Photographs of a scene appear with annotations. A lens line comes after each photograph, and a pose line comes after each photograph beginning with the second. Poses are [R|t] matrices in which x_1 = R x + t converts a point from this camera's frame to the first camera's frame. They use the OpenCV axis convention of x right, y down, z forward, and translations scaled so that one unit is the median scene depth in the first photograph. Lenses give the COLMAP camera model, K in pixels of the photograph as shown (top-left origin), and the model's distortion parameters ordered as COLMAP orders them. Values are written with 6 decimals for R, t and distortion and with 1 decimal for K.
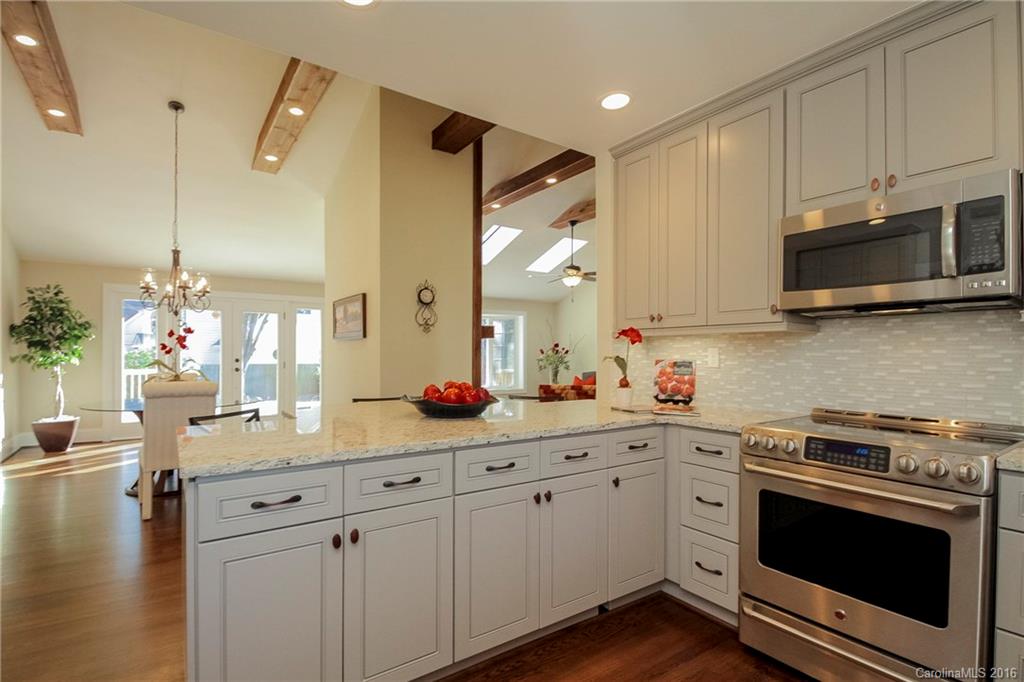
lens RADIAL K [[495.5, 0, 508.7], [0, 495.5, 356.3], [0, 0, 1]] dist [-0.001641, -0.000723]
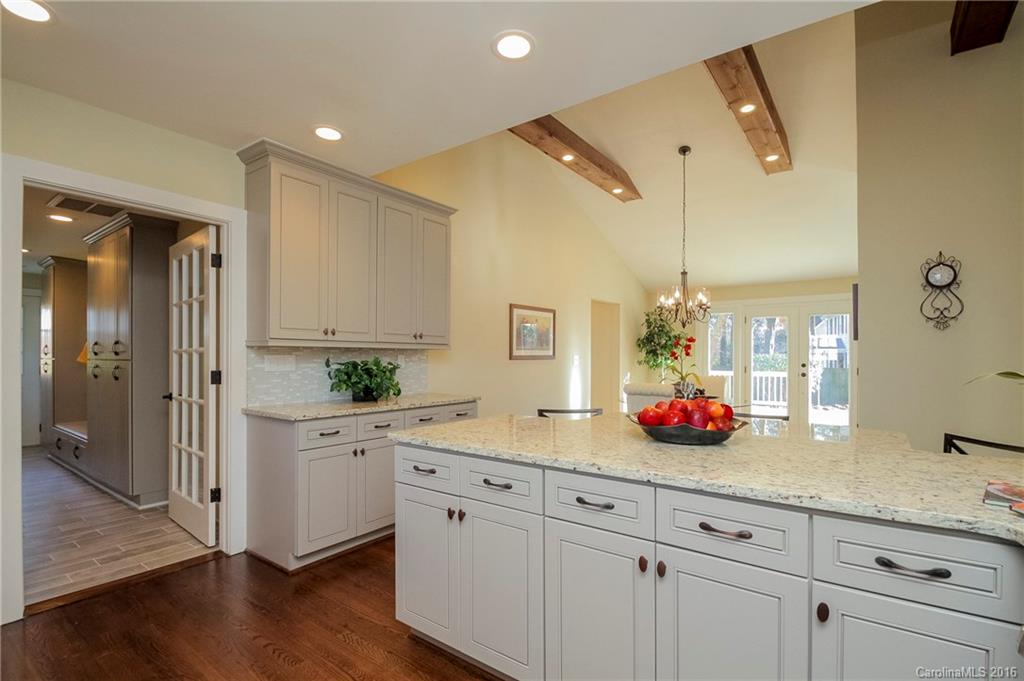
lens RADIAL K [[486.0, 0, 516.7], [0, 486.0, 353.2], [0, 0, 1]] dist [-0.001021, -0.006372]
pose [[0.311593, -0.009275, -0.950170, 0.302004], [-0.001978, 0.999944, -0.010410, -0.007876], [0.950214, 0.005123, 0.311557, 0.261922]]
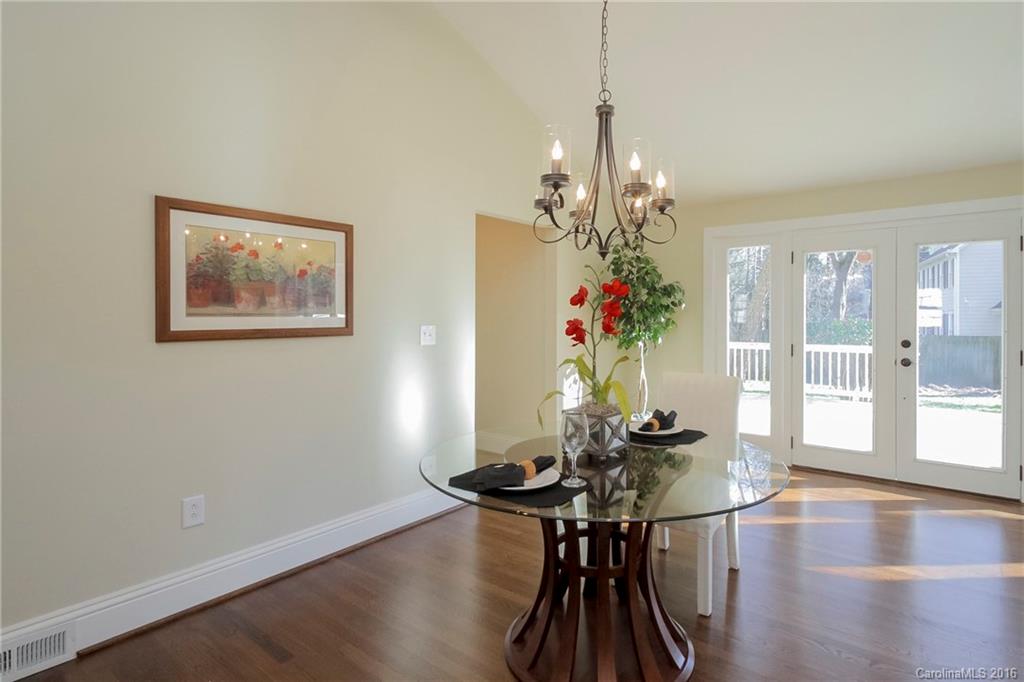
lens RADIAL K [[524.3, 0, 549.2], [0, 524.3, 318.8], [0, 0, 1]] dist [-0.002523, -0.000898]
pose [[0.285843, -0.001371, -0.958275, -0.235663], [-0.001442, 0.999997, -0.001861, -0.025355], [0.958275, 0.001914, 0.285840, 0.815909]]
